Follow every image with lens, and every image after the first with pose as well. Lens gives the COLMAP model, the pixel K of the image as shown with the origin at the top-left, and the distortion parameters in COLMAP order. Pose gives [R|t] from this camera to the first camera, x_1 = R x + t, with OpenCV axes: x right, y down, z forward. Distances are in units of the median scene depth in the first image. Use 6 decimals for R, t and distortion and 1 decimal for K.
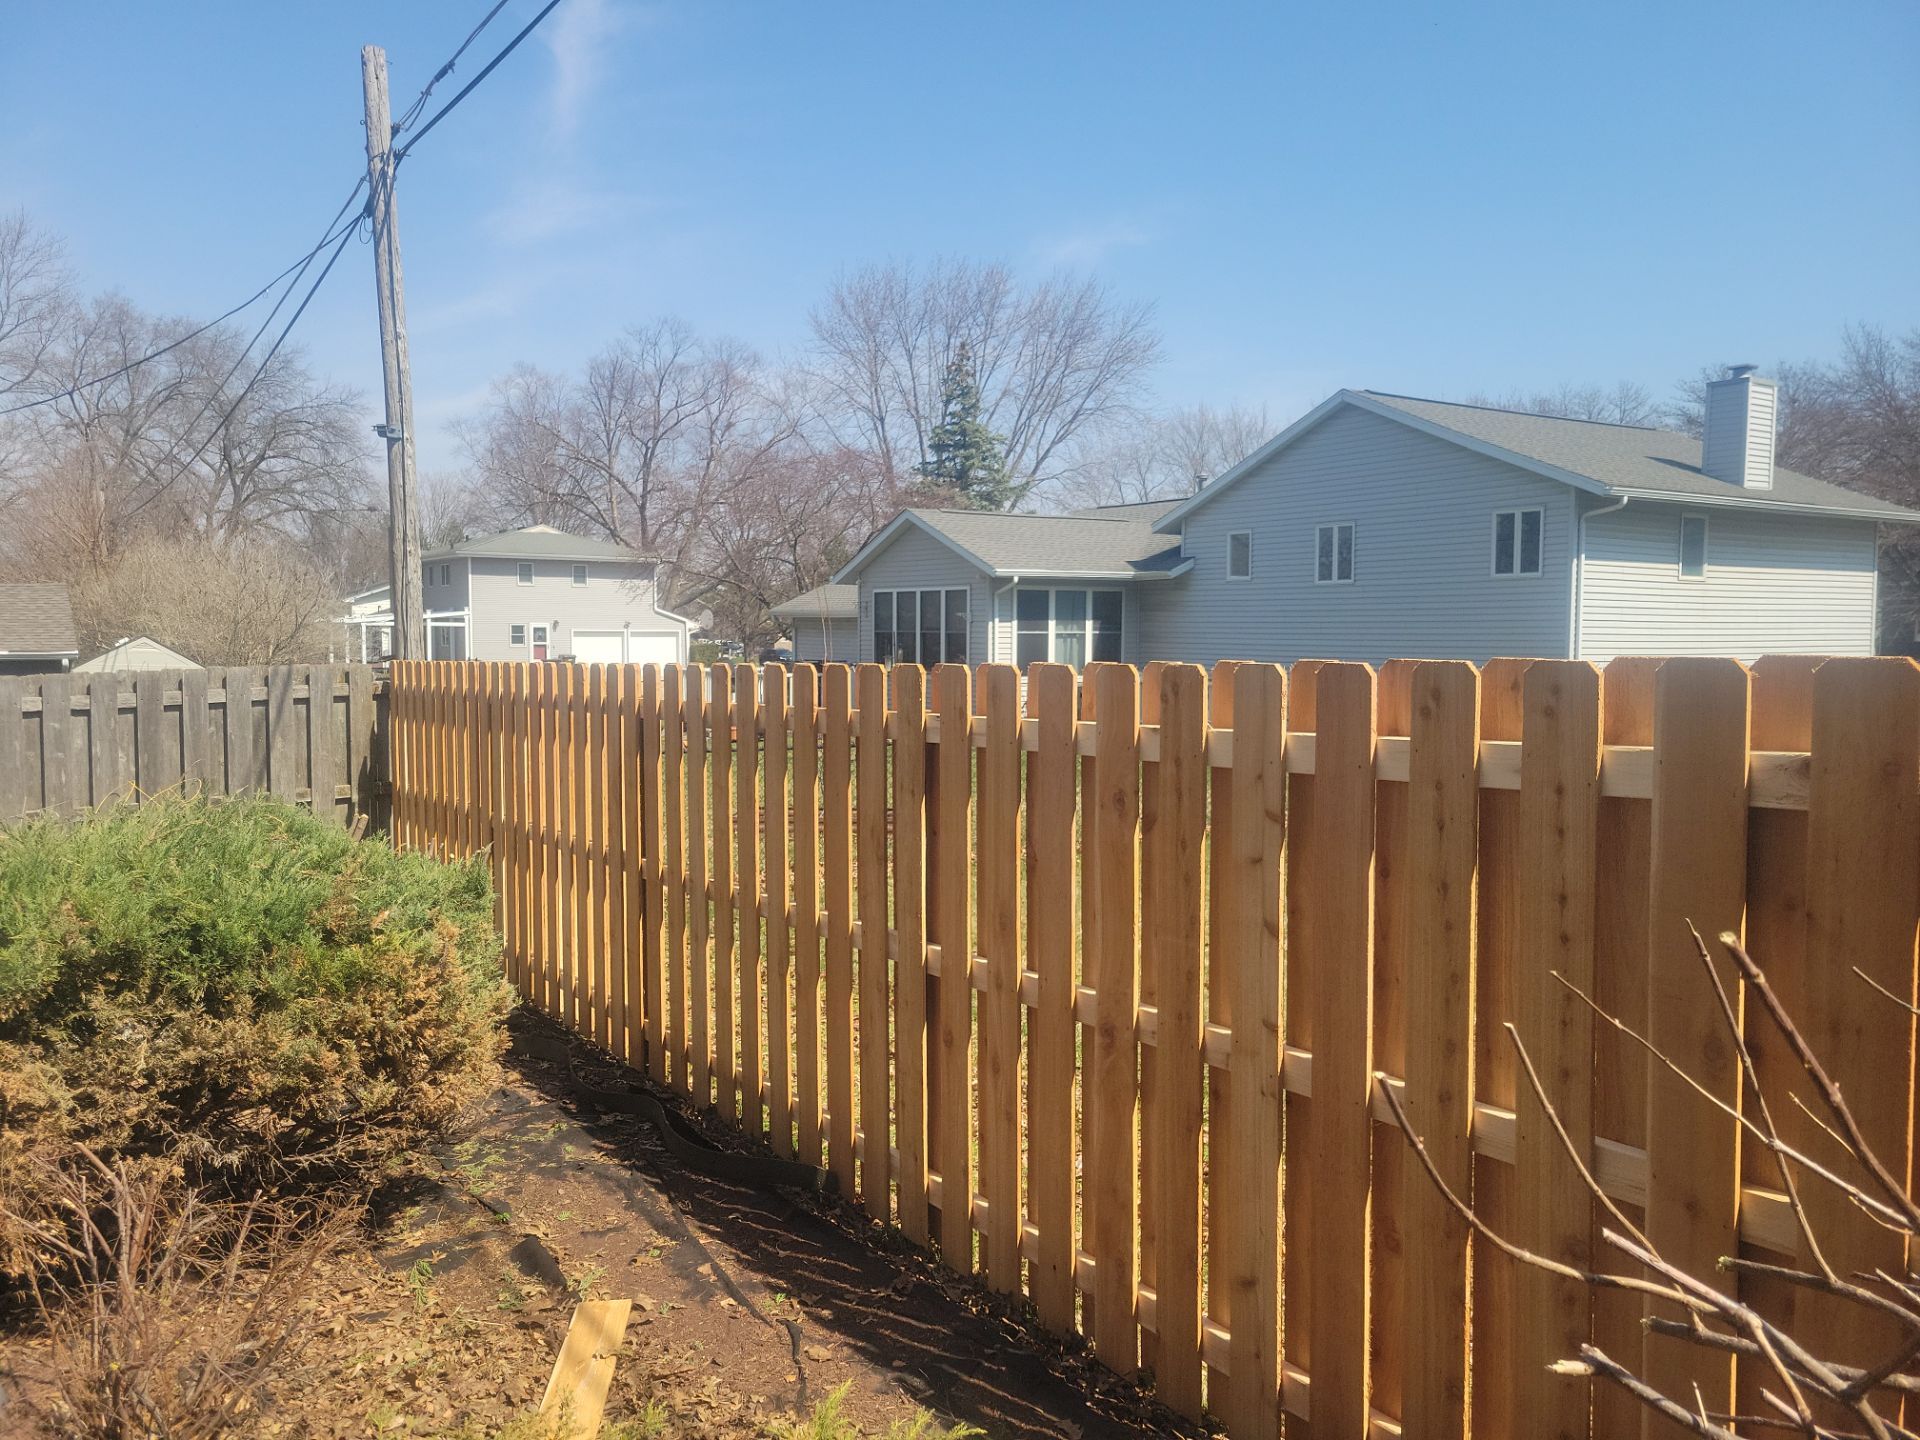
lens RADIAL K [[1414.3, 0, 953.5], [0, 1414.3, 716.8], [0, 0, 1]] dist [0.038354, -0.038856]
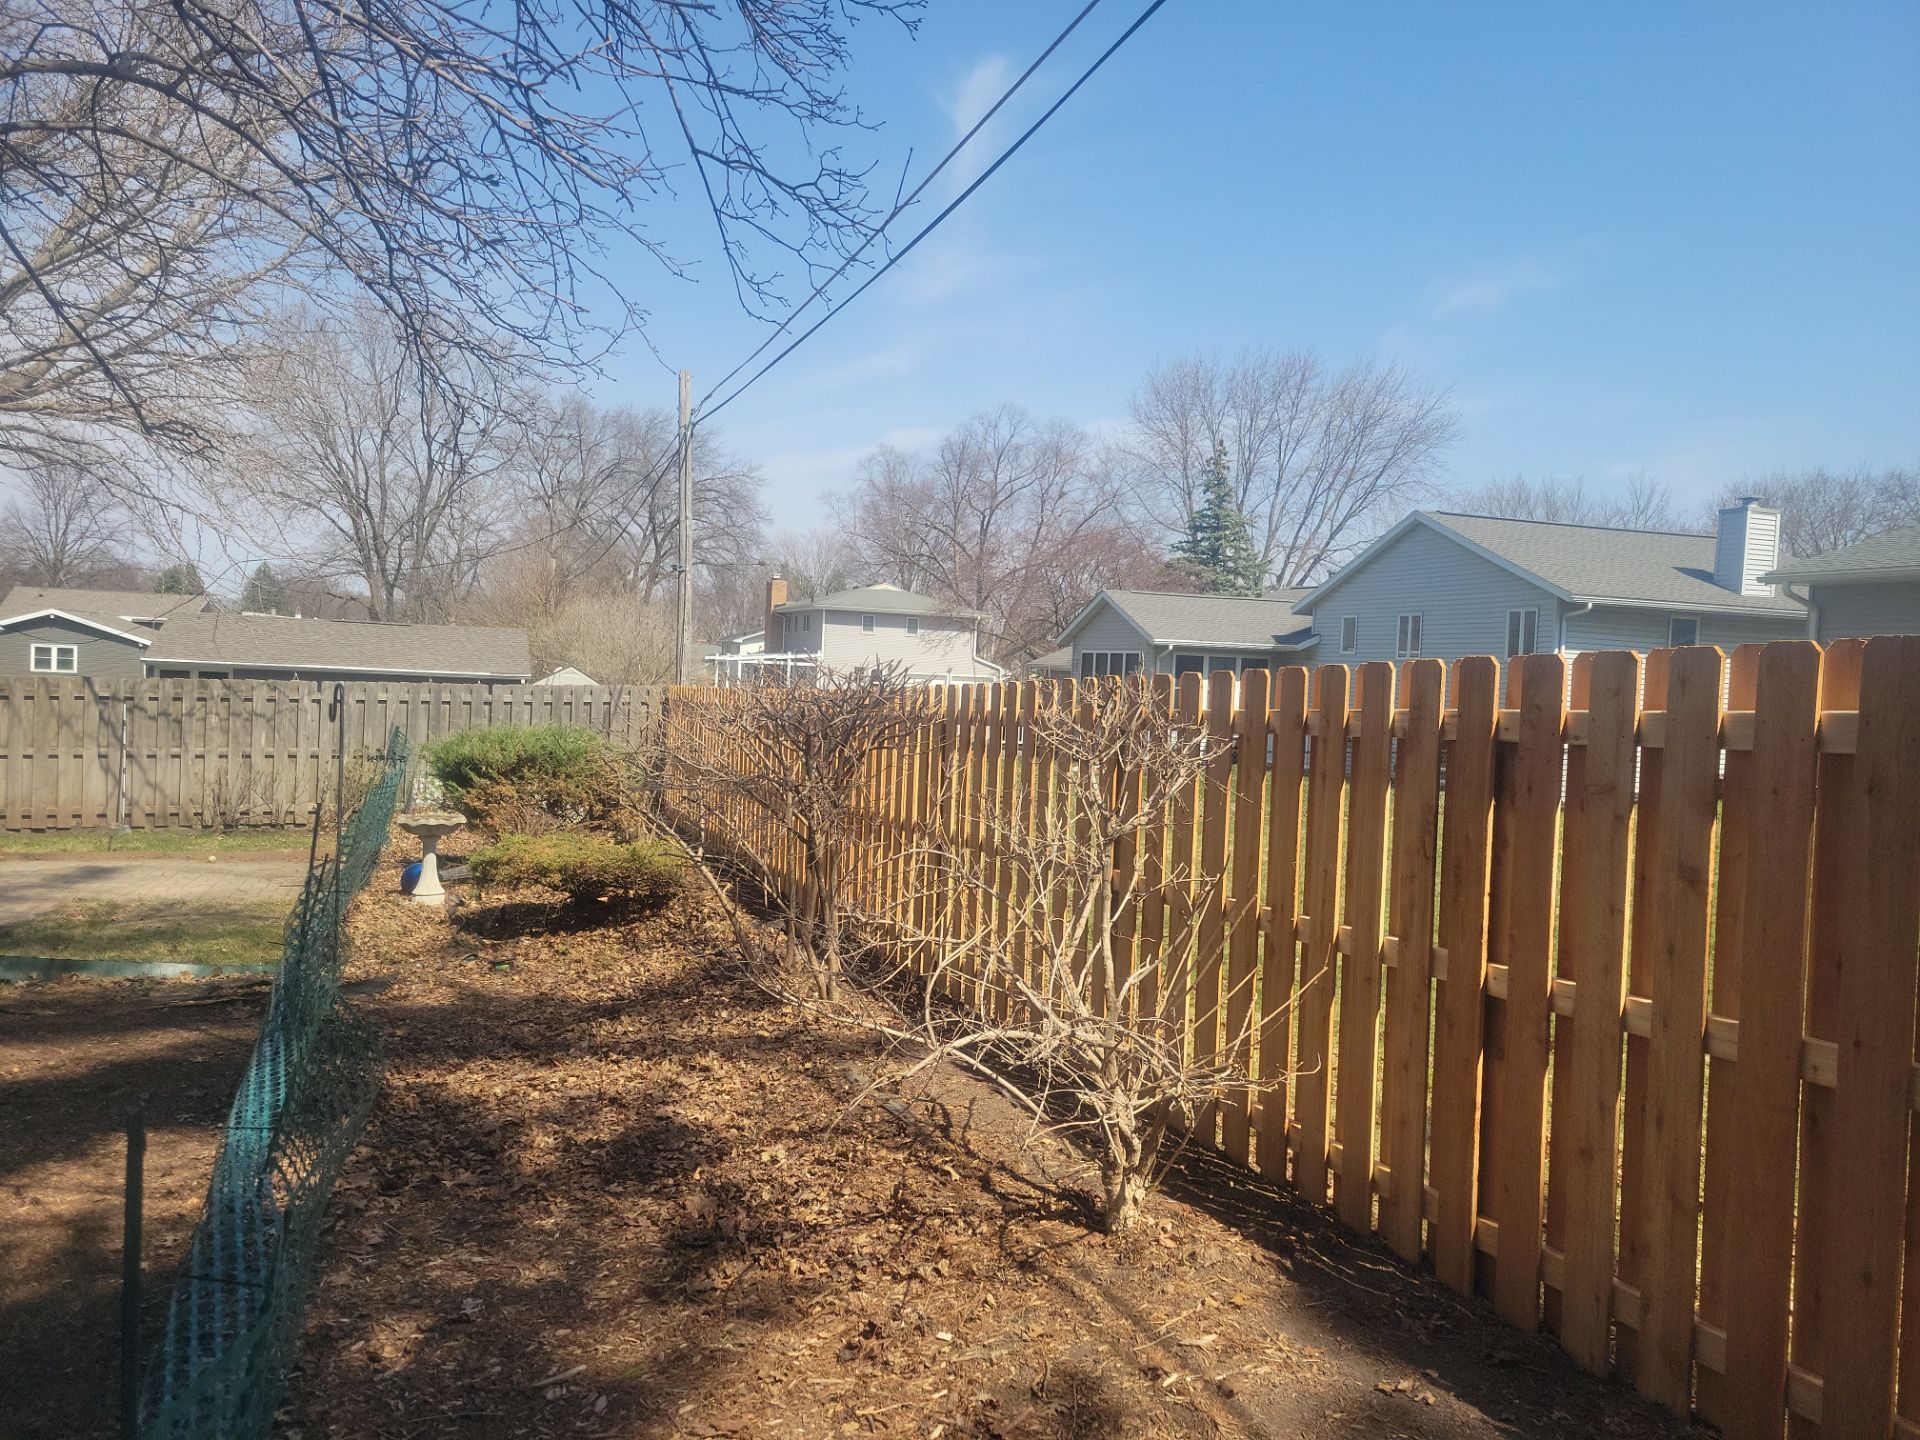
lens RADIAL K [[1414.3, 0, 964.4], [0, 1414.3, 718.1], [0, 0, 1]] dist [0.038354, -0.038856]
pose [[0.966785, 0.047115, -0.251211, 0.071804], [-0.055764, 0.998067, -0.027417, 0.005400], [0.249434, 0.040515, 0.967544, -0.115439]]
